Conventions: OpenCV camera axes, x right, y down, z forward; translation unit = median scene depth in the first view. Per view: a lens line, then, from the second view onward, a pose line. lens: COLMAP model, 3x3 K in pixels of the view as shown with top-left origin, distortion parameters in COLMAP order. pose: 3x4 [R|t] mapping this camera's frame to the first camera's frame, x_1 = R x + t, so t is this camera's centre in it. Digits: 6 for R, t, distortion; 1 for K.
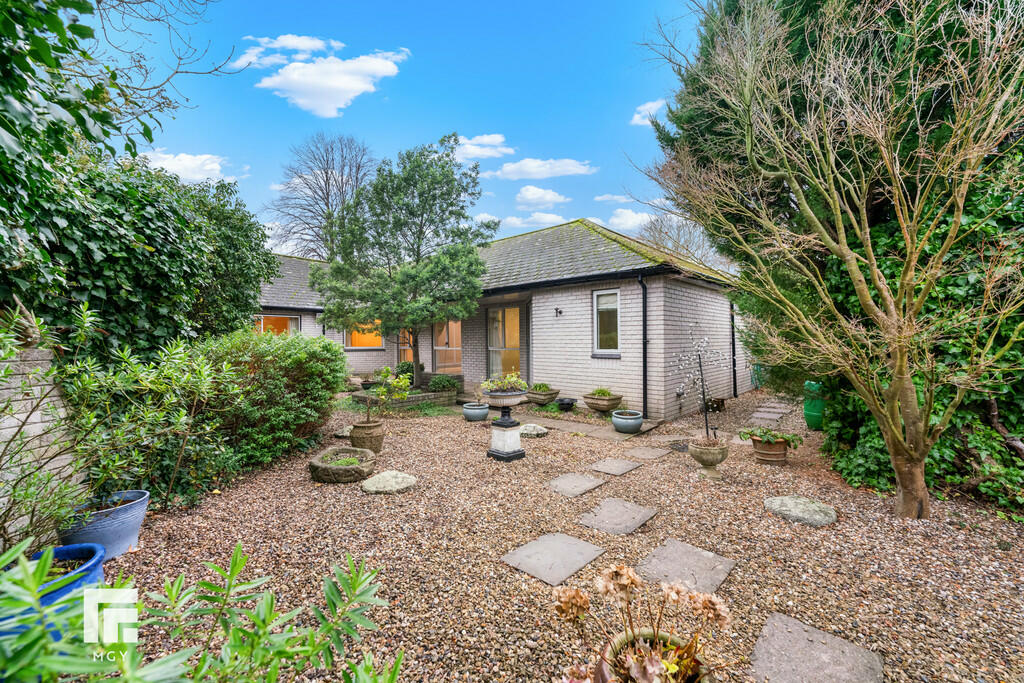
lens RADIAL K [[425.2, 0, 508.7], [0, 425.2, 344.5], [0, 0, 1]] dist [-0.001869, -0.000303]
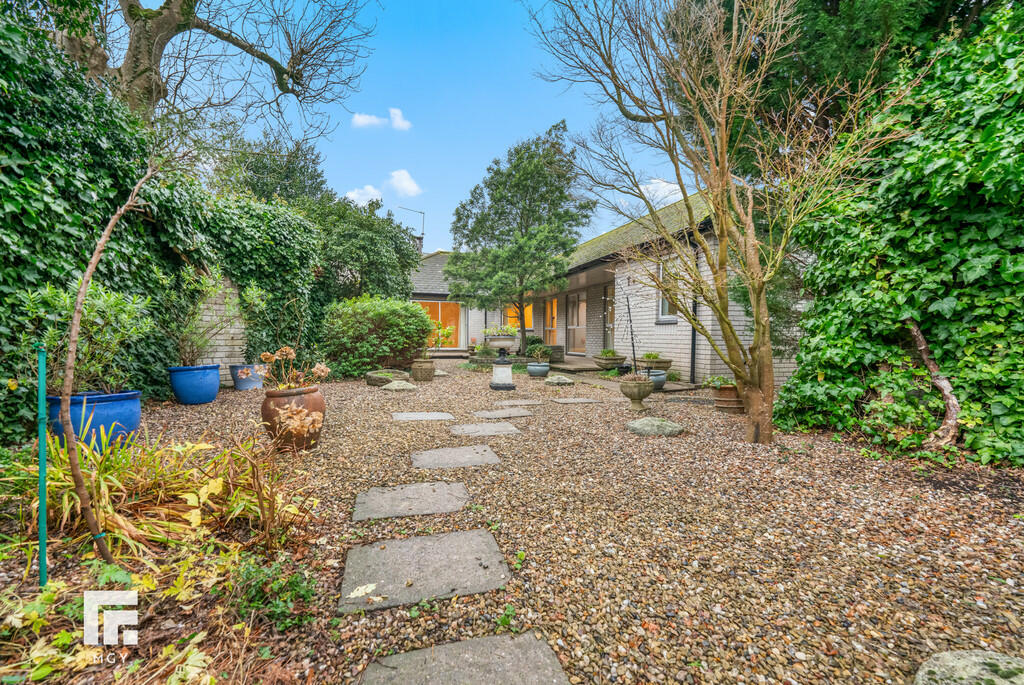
lens RADIAL K [[425.2, 0, 491.9], [0, 425.2, 371.0], [0, 0, 1]] dist [-0.001869, -0.000303]
pose [[0.859922, 0.051800, -0.507790, 0.884976], [-0.016024, 0.997086, 0.074578, 0.168605], [0.510174, -0.055994, 0.858247, -0.156183]]
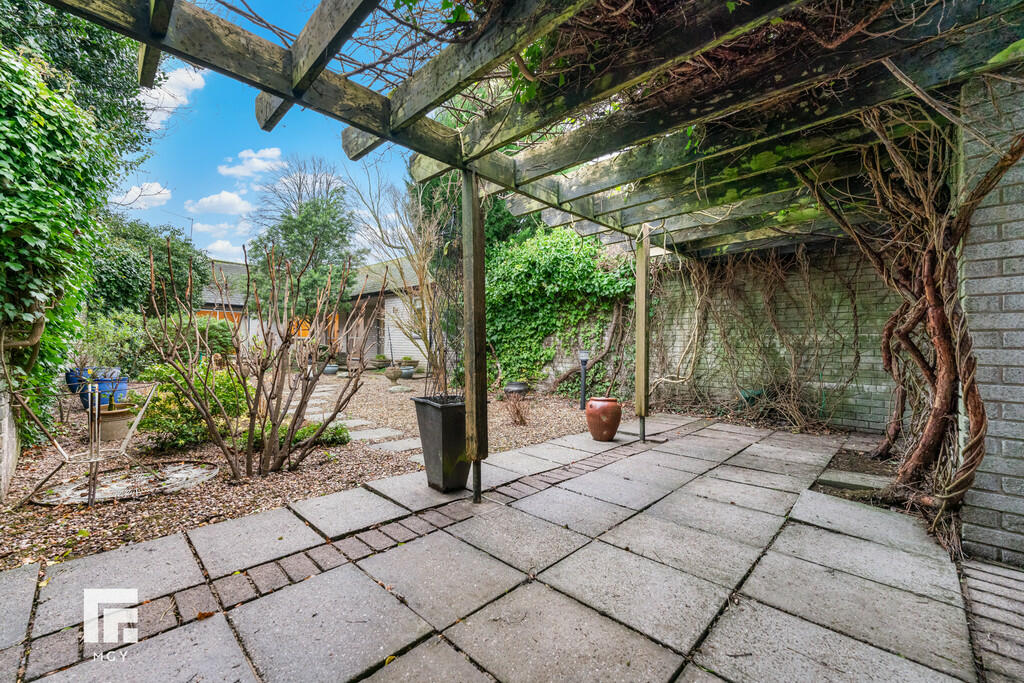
lens RADIAL K [[425.2, 0, 507.9], [0, 425.2, 346.0], [0, 0, 1]] dist [-0.001869, -0.000303]
pose [[0.999756, 0.017054, 0.014052, 1.263271], [-0.016915, 0.999807, -0.009986, 0.158298], [-0.014220, 0.009746, 0.999851, -1.394125]]
